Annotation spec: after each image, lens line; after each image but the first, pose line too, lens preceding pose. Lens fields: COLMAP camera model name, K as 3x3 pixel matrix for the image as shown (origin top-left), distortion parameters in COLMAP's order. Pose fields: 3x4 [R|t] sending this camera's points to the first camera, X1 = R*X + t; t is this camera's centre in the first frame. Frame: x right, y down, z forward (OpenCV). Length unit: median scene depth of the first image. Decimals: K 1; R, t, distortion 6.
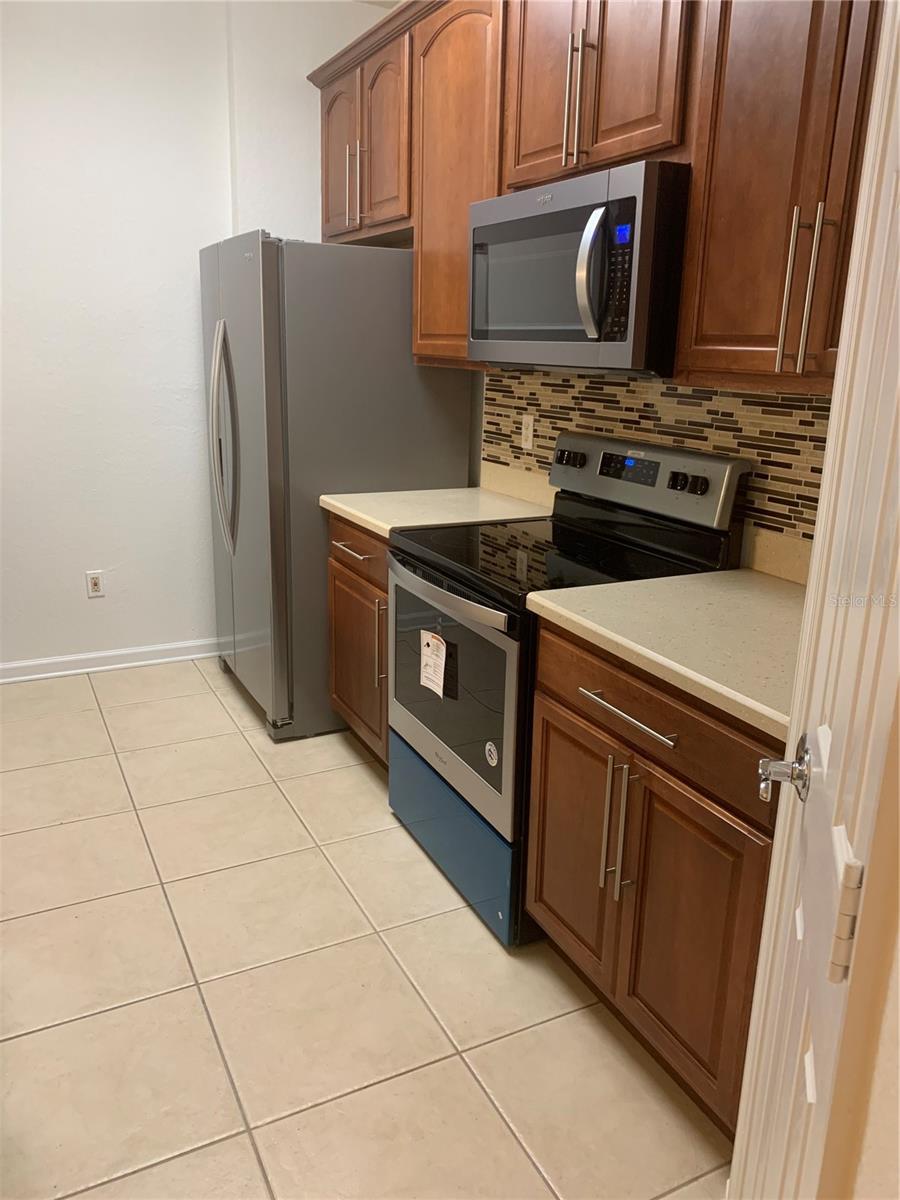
lens RADIAL K [[908.9, 0, 442.1], [0, 908.9, 594.0], [0, 0, 1]] dist [0.035450, -0.054901]
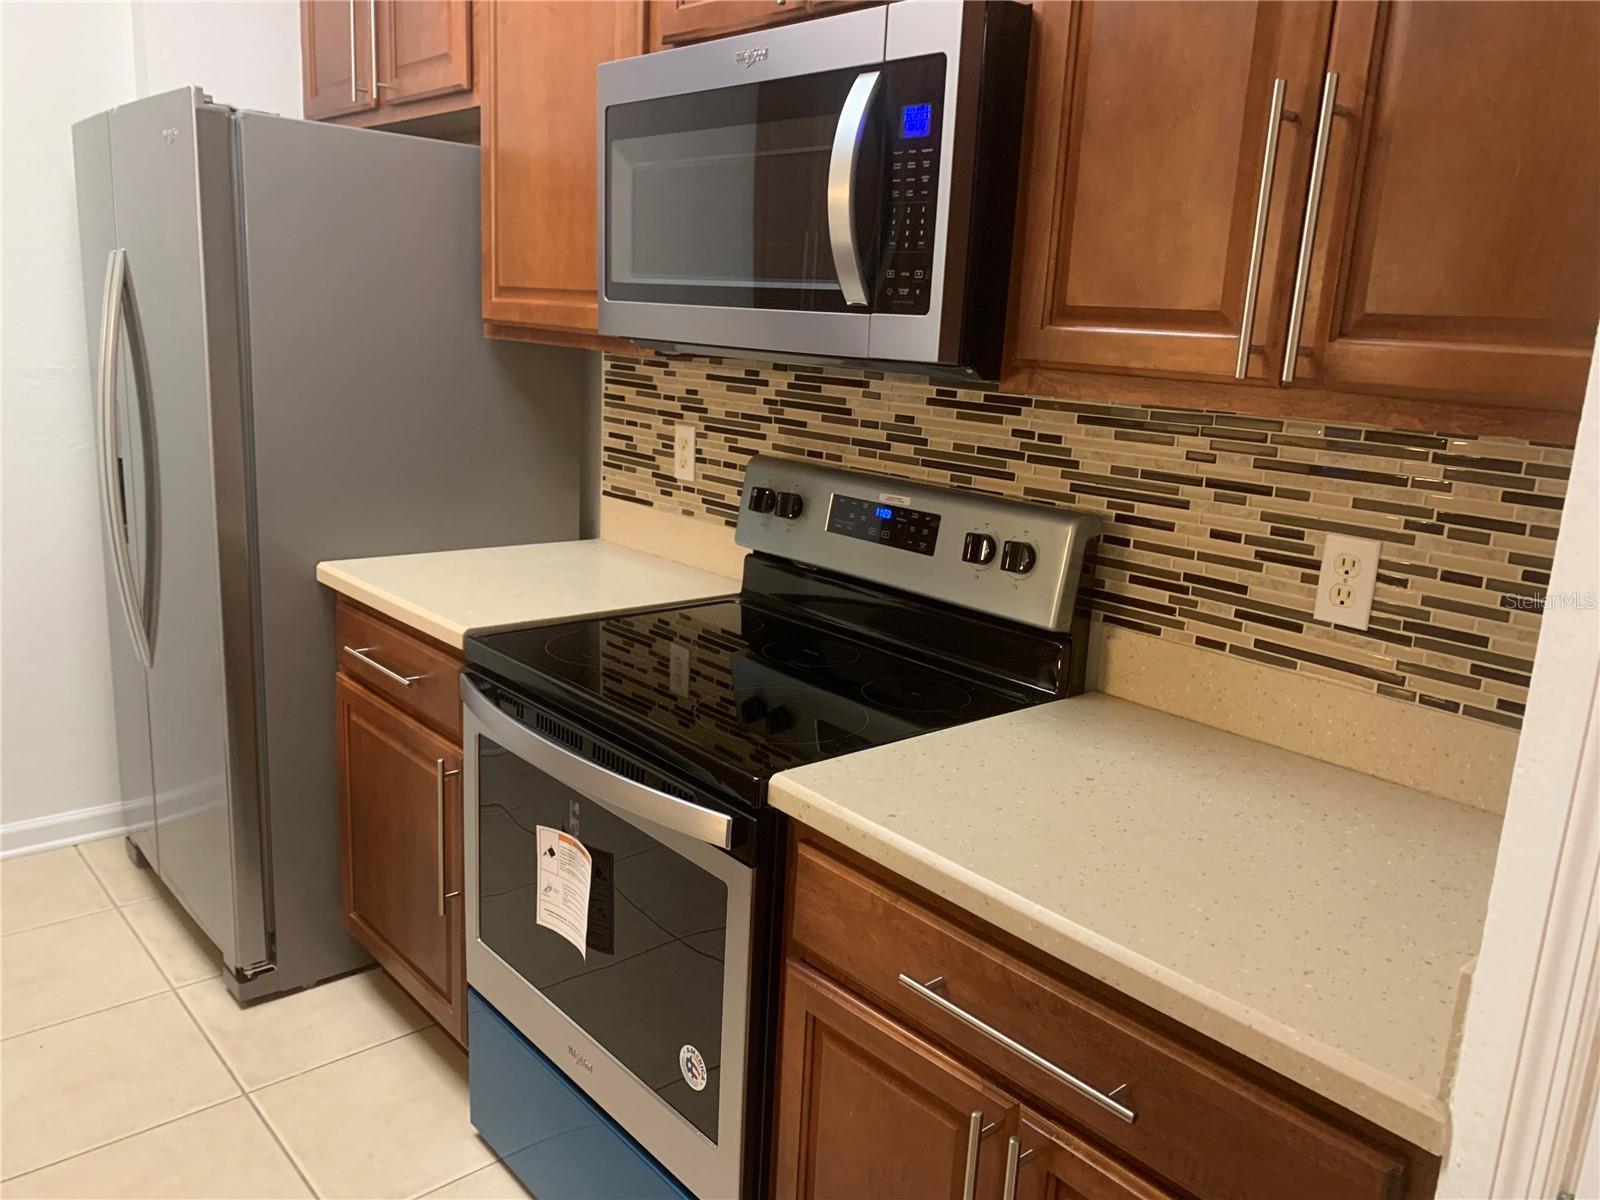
lens RADIAL K [[1211.9, 0, 830.3], [0, 1211.9, 598.2], [0, 0, 1]] dist [0.035450, -0.054901]
pose [[0.960318, -0.029279, 0.277365, -0.045800], [0.039567, 0.998718, -0.031568, -0.057388], [-0.276086, 0.041290, 0.960246, 0.217957]]
